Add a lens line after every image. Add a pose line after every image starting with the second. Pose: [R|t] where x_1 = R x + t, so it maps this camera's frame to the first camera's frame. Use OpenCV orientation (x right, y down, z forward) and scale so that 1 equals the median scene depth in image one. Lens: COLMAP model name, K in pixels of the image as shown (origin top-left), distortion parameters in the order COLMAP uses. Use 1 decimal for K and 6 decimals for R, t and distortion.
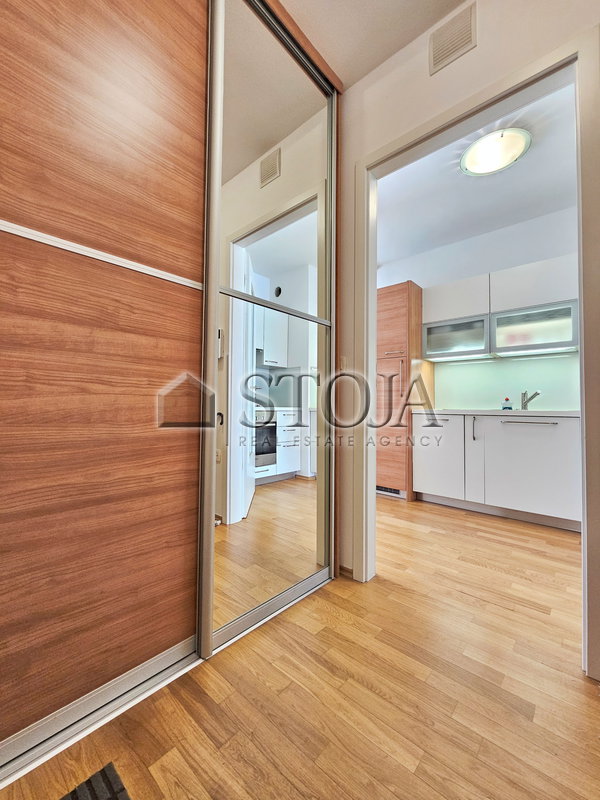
lens RADIAL K [[327.1, 0, 298.5], [0, 327.1, 400.5], [0, 0, 1]] dist [0.006428, -0.002283]
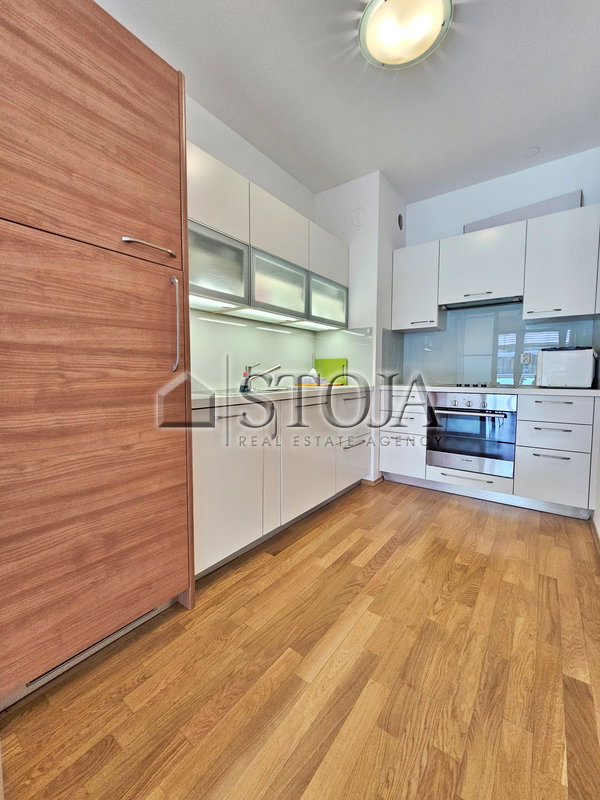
lens RADIAL K [[327.1, 0, 301.7], [0, 327.1, 394.4], [0, 0, 1]] dist [0.006428, -0.002283]
pose [[-0.087967, -0.078739, 0.993007, -0.148847], [-0.018555, 0.996828, 0.077399, -0.028113], [-0.995951, -0.011617, -0.089149, 1.349119]]
